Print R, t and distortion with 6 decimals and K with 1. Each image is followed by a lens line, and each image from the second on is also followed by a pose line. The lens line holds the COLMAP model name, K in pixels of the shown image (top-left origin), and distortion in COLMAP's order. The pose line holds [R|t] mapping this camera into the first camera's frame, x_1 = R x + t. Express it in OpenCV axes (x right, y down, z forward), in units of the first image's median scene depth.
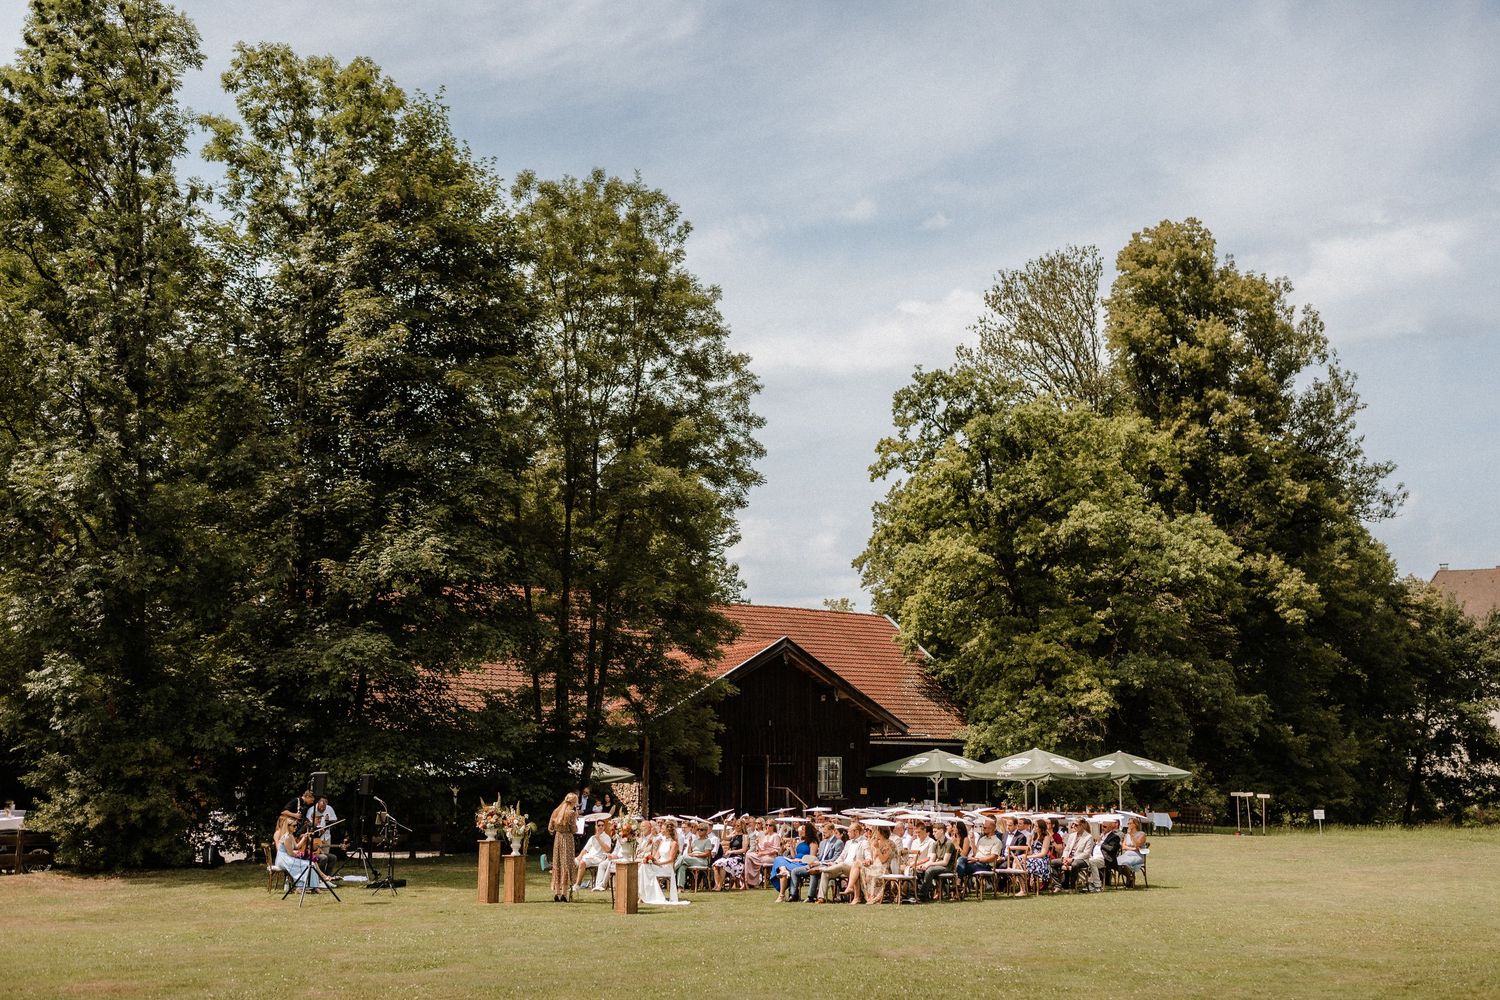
lens RADIAL K [[1778.3, 0, 752.2], [0, 1778.3, 408.5], [0, 0, 1]] dist [-0.004053, 0.005038]
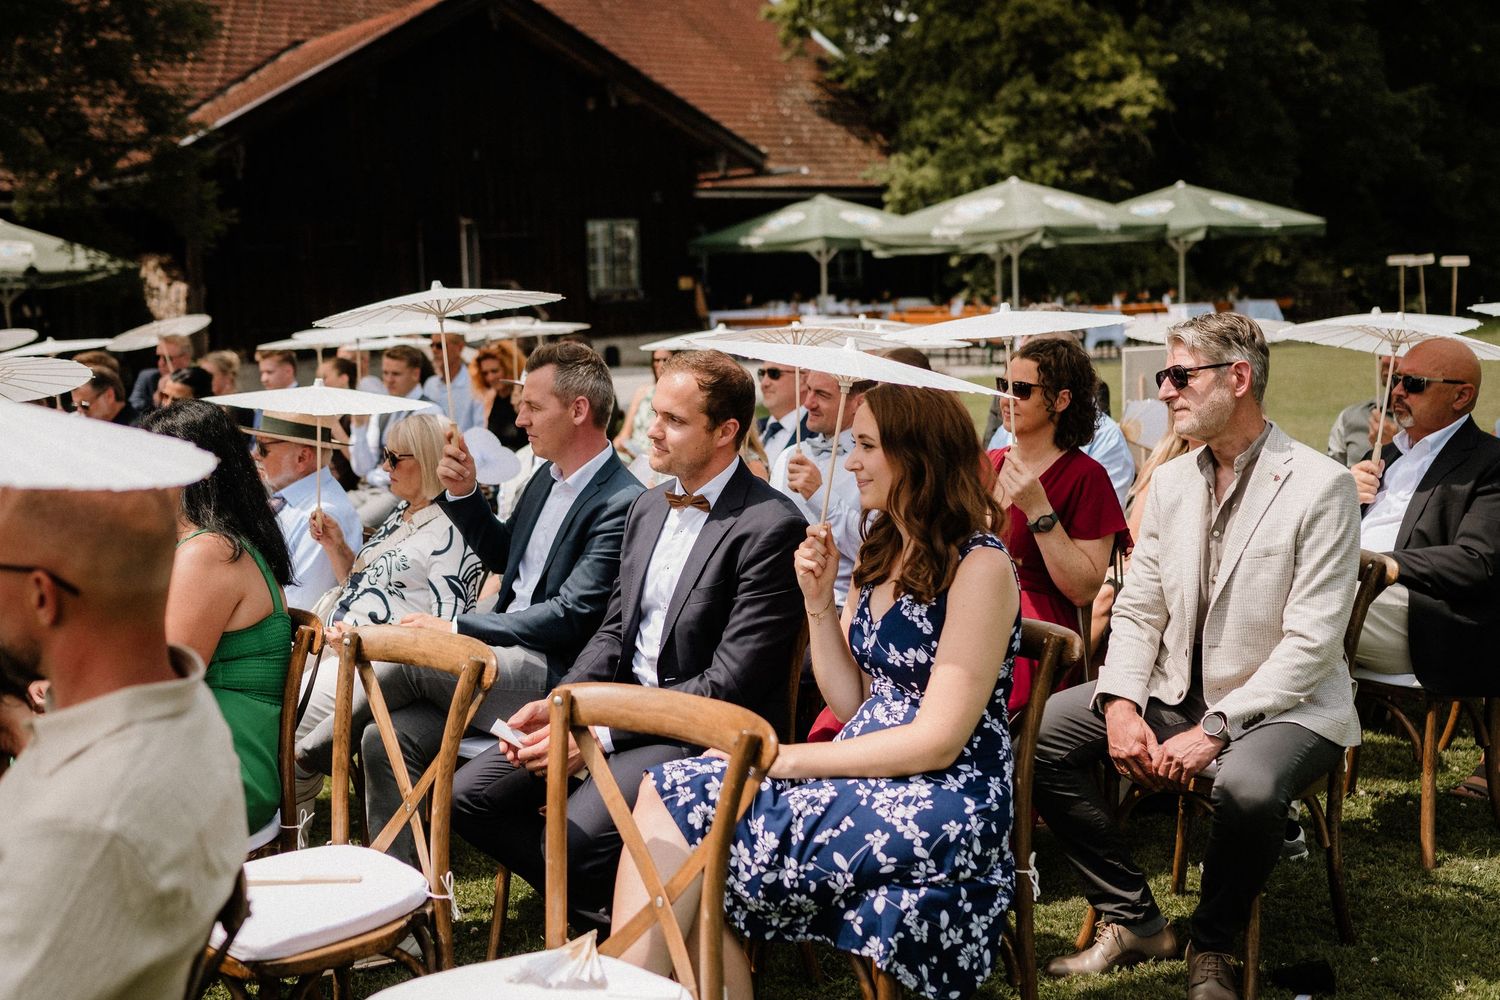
lens RADIAL K [[1778.3, 0, 752.2], [0, 1778.3, 408.5], [0, 0, 1]] dist [-0.004053, 0.005038]
pose [[0.999166, -0.040644, -0.003828, 0.079711], [0.040178, 0.962428, 0.268549, 0.107406], [-0.007231, -0.268479, 0.963259, 0.470707]]
